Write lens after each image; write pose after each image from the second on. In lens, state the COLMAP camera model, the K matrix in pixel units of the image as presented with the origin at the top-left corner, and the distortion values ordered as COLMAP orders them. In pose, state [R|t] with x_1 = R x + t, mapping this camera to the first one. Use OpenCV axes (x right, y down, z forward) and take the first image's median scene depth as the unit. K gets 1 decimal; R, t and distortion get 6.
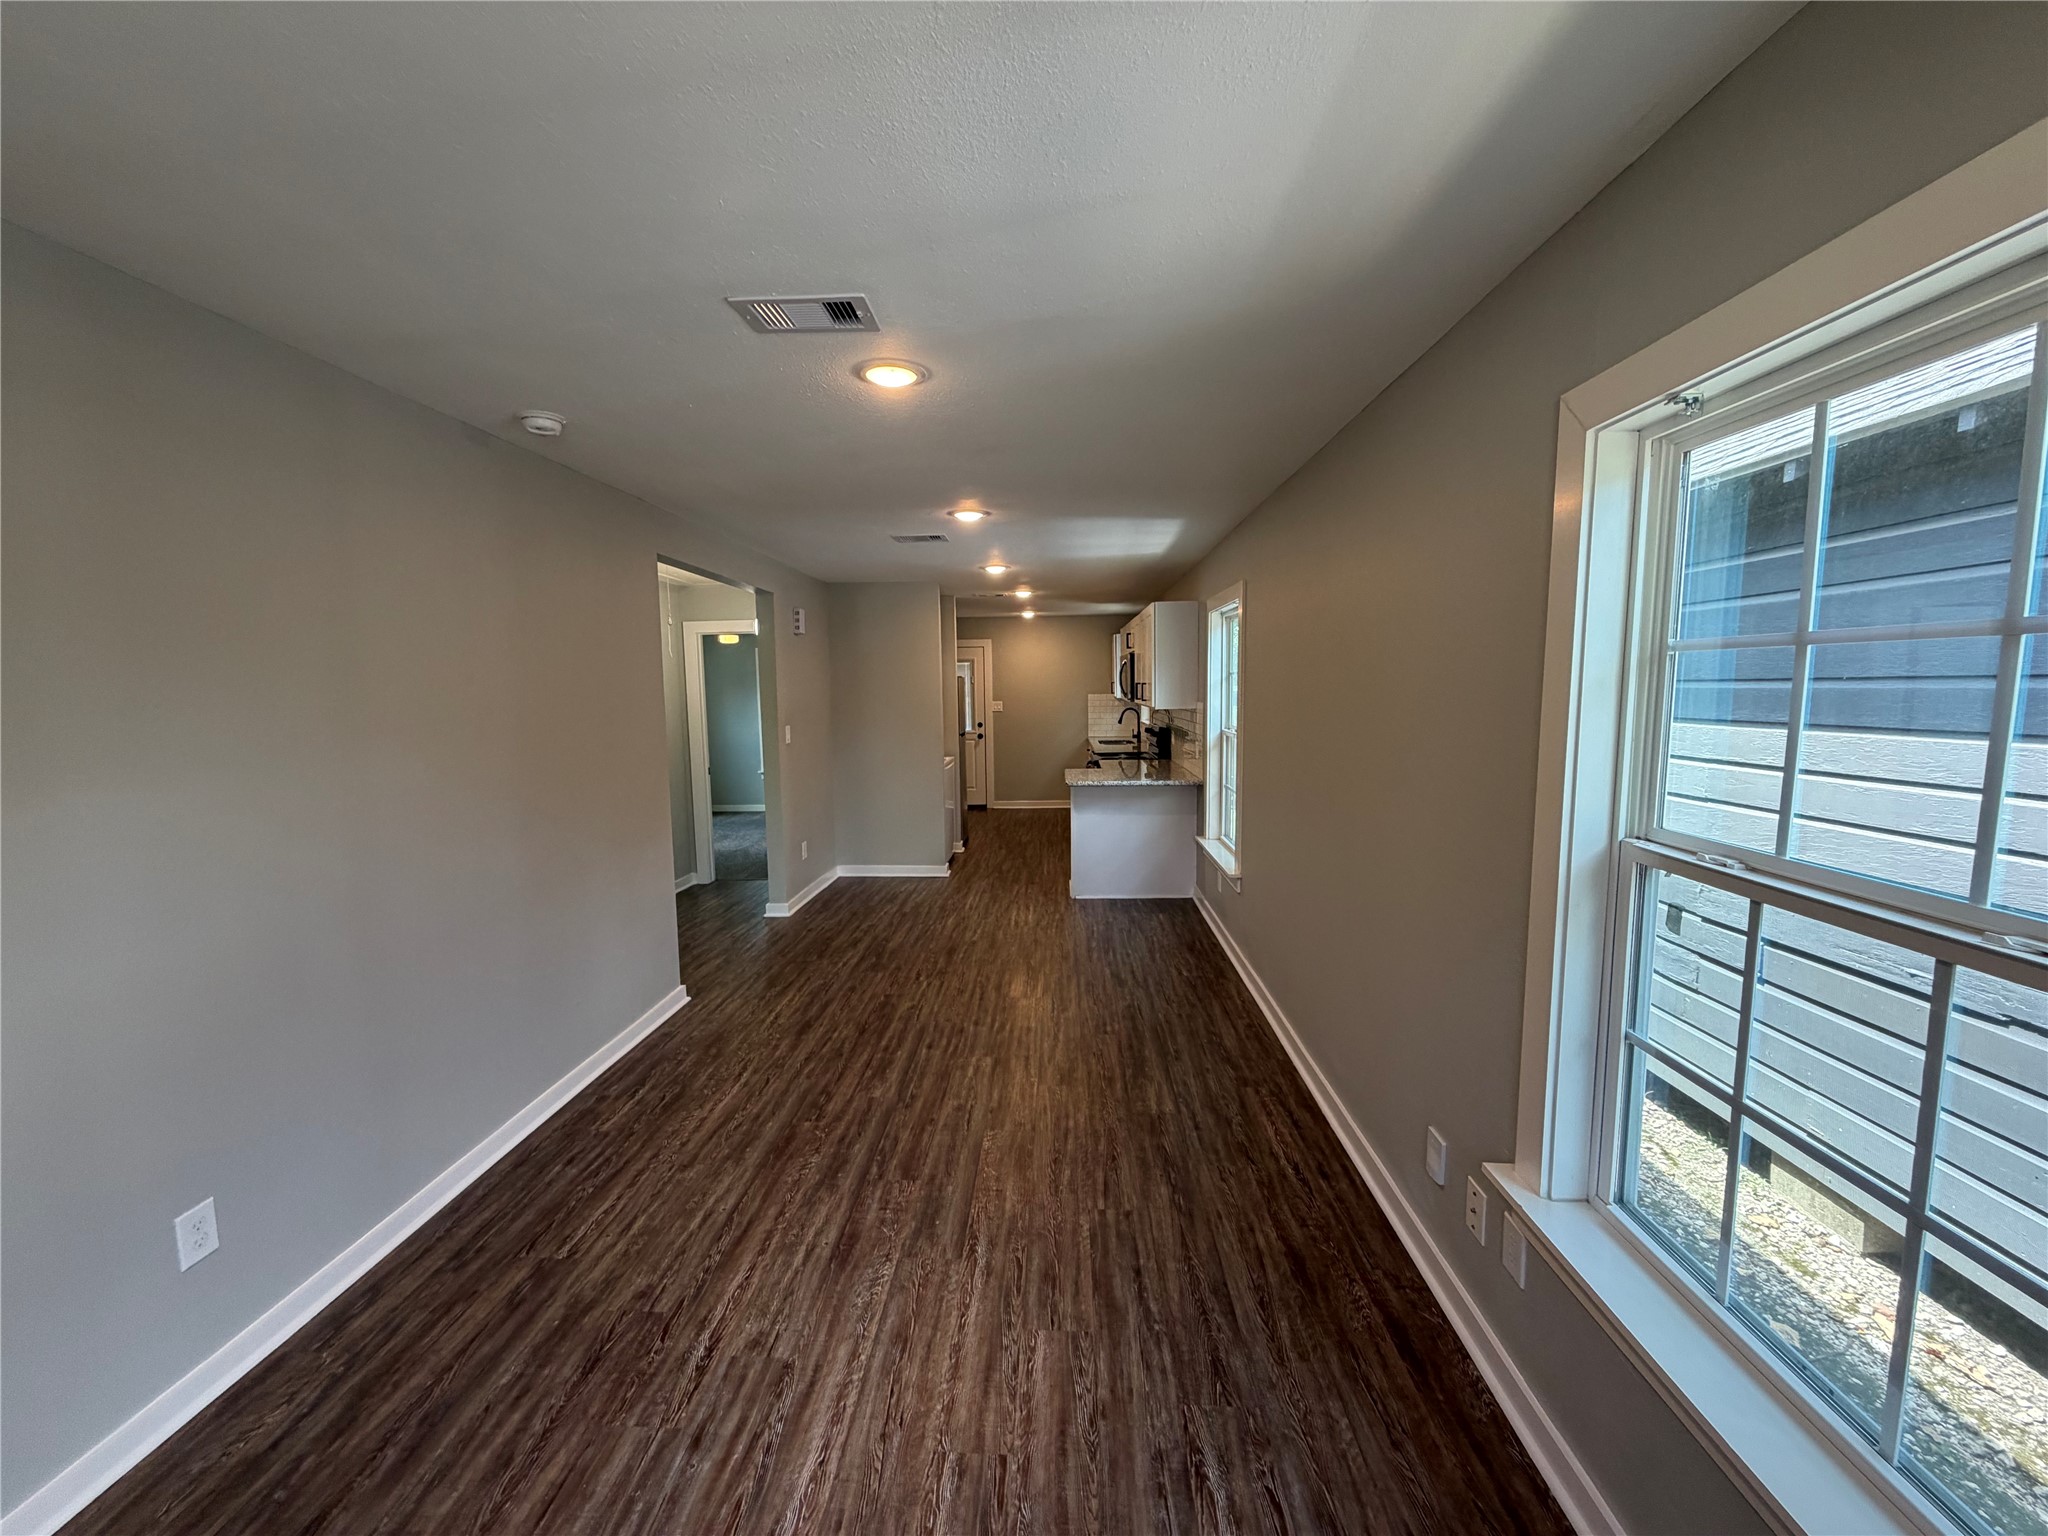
lens RADIAL K [[814.4, 0, 1022.0], [0, 814.4, 770.6], [0, 0, 1]] dist [-0.001811, 0.000450]
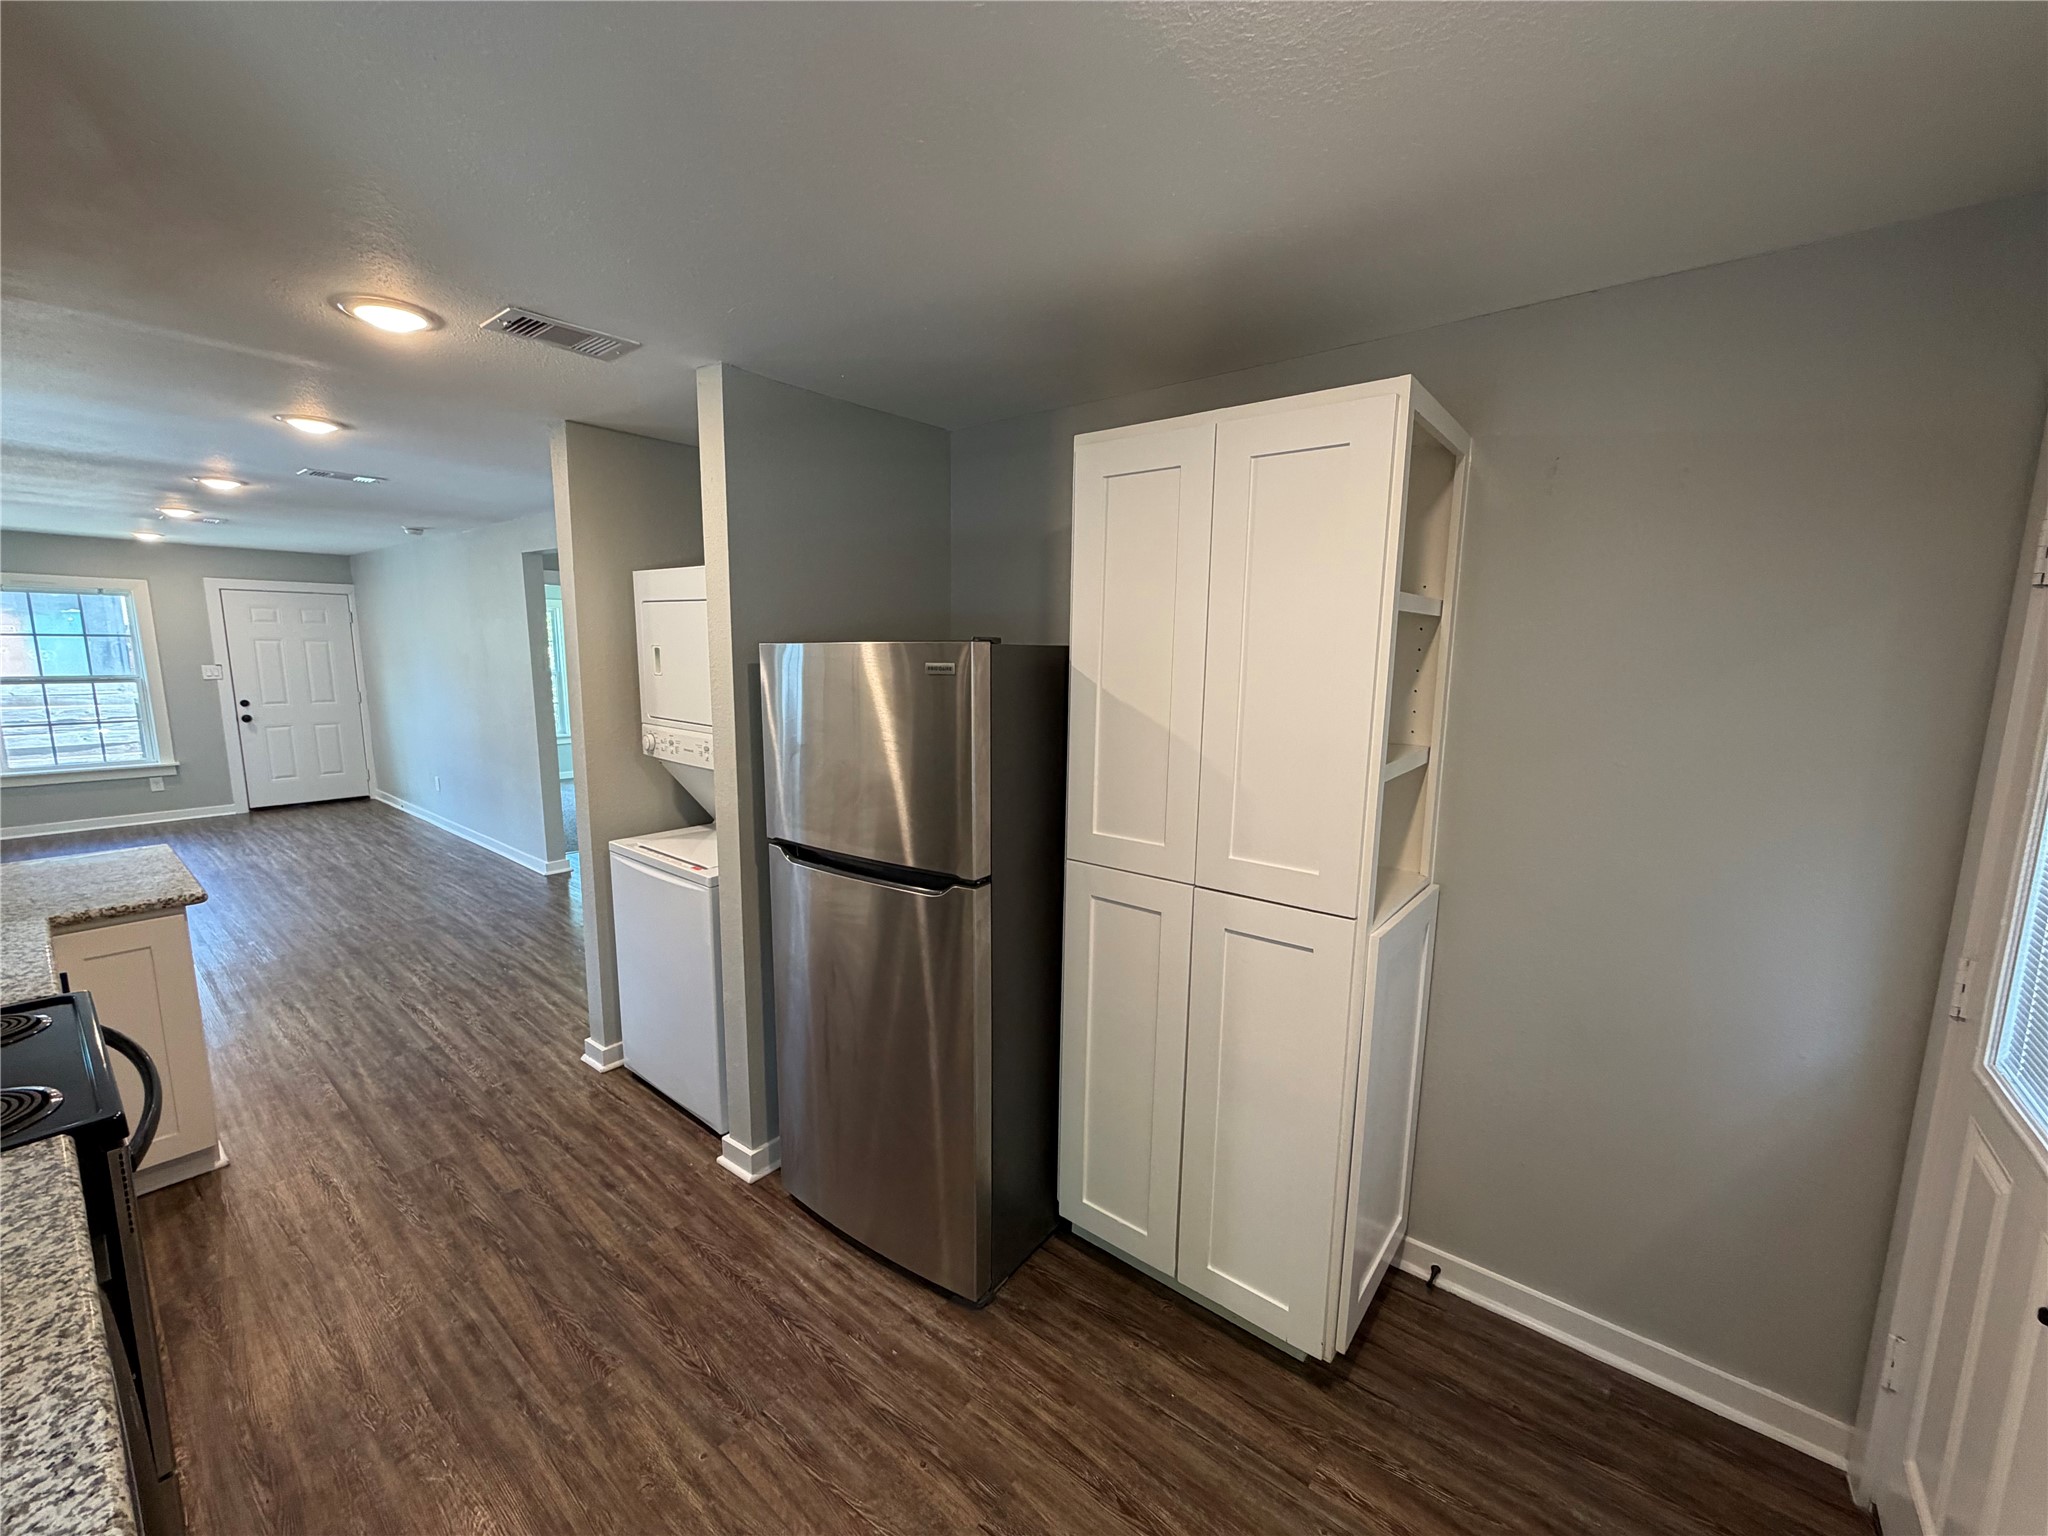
lens RADIAL K [[814.4, 0, 1013.1], [0, 814.4, 763.6], [0, 0, 1]] dist [-0.001811, 0.000450]
pose [[-0.595723, 0.104677, -0.796340, 0.171817], [-0.096227, 0.975028, 0.200151, -0.223648], [0.797405, 0.195864, -0.570774, 2.075860]]
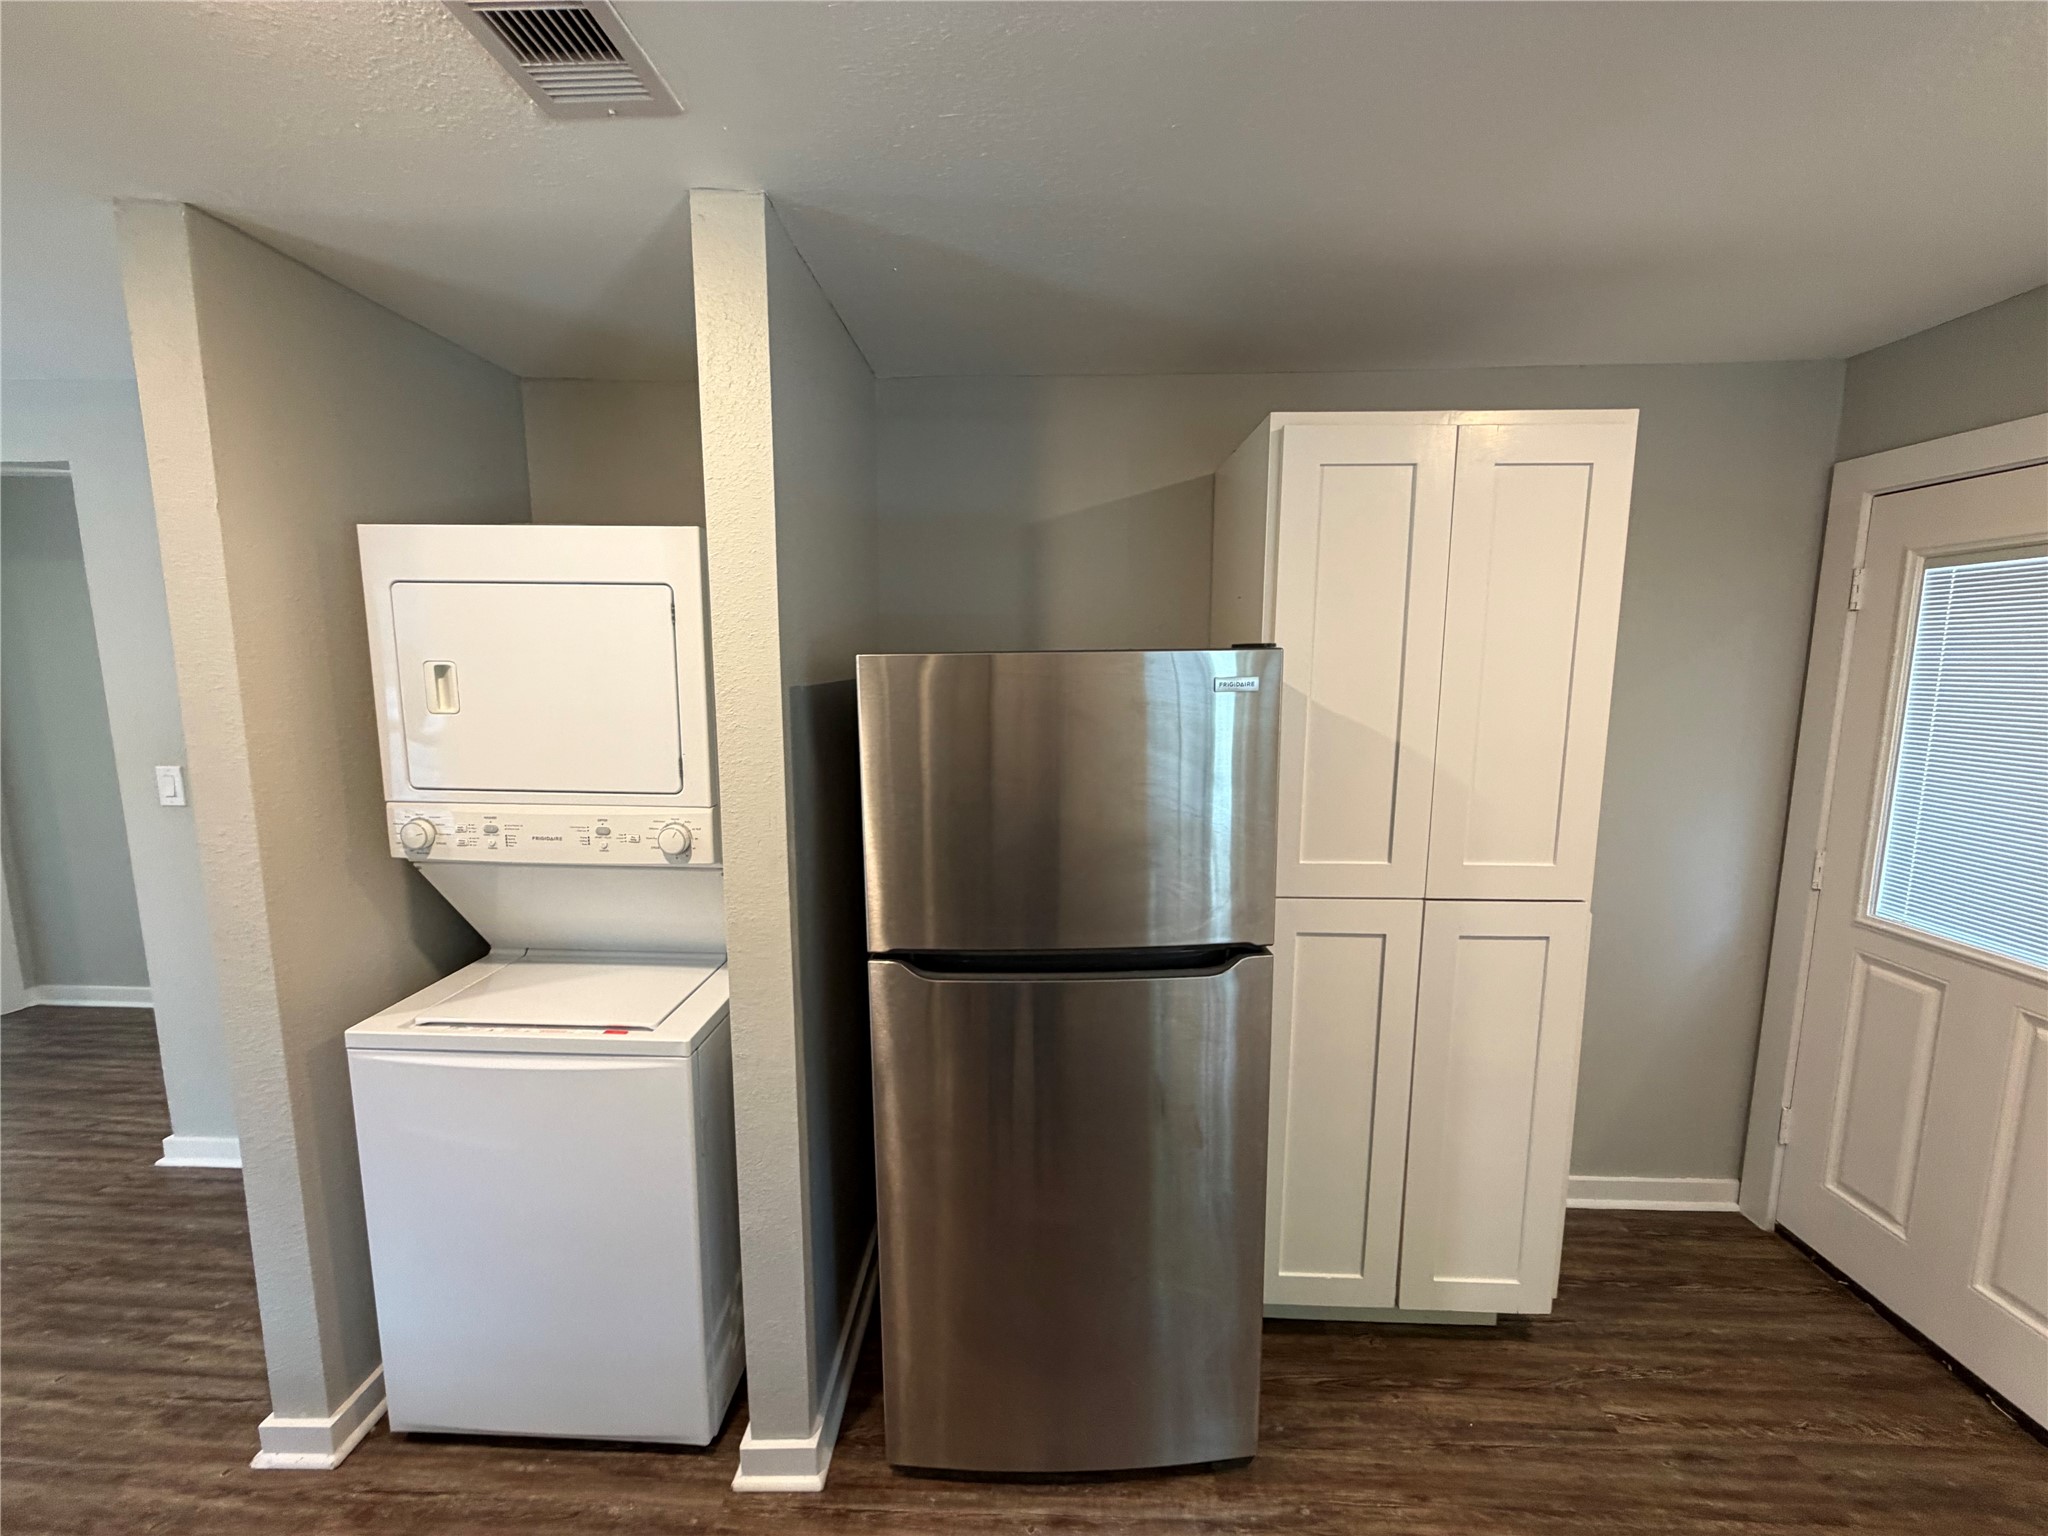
lens RADIAL K [[814.4, 0, 1019.9], [0, 814.4, 765.5], [0, 0, 1]] dist [-0.001811, 0.000450]
pose [[0.008669, 0.126089, -0.991981, 0.193453], [-0.104505, 0.986700, 0.124504, -0.143906], [0.994487, 0.102587, 0.021730, 1.343545]]
